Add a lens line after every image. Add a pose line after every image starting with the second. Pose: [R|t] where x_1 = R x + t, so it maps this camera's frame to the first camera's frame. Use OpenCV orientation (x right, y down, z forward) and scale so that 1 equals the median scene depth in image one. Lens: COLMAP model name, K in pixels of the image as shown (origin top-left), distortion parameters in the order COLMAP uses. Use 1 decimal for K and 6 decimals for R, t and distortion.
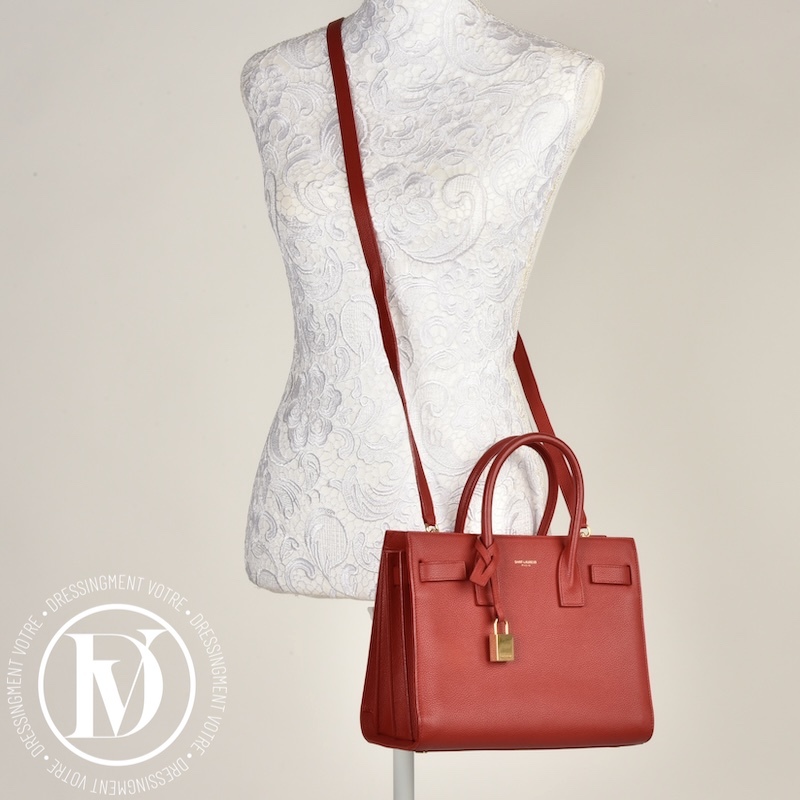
lens RADIAL K [[2066.4, 0, 399.7], [0, 2066.4, 400.0], [0, 0, 1]] dist [-0.151518, 0.000000]
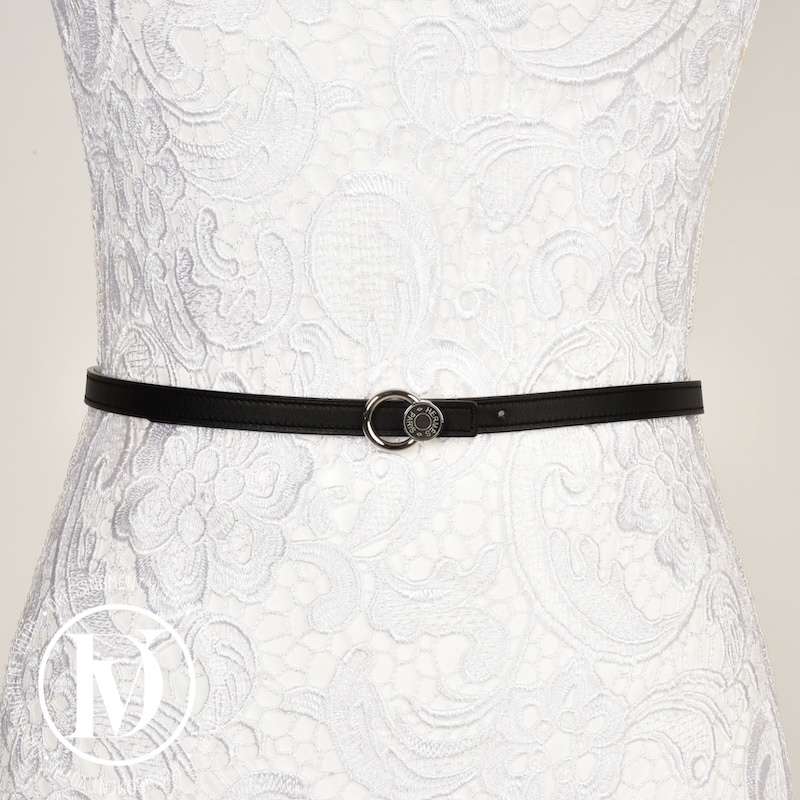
lens RADIAL K [[3042.9, 0, 399.6], [0, 3042.9, 395.5], [0, 0, 1]] dist [0.395313, 0.000000]
pose [[0.952563, -0.024606, 0.303345, -0.175443], [0.042038, 0.997810, -0.051067, 0.015131], [-0.301424, 0.061397, 0.951511, 0.484754]]
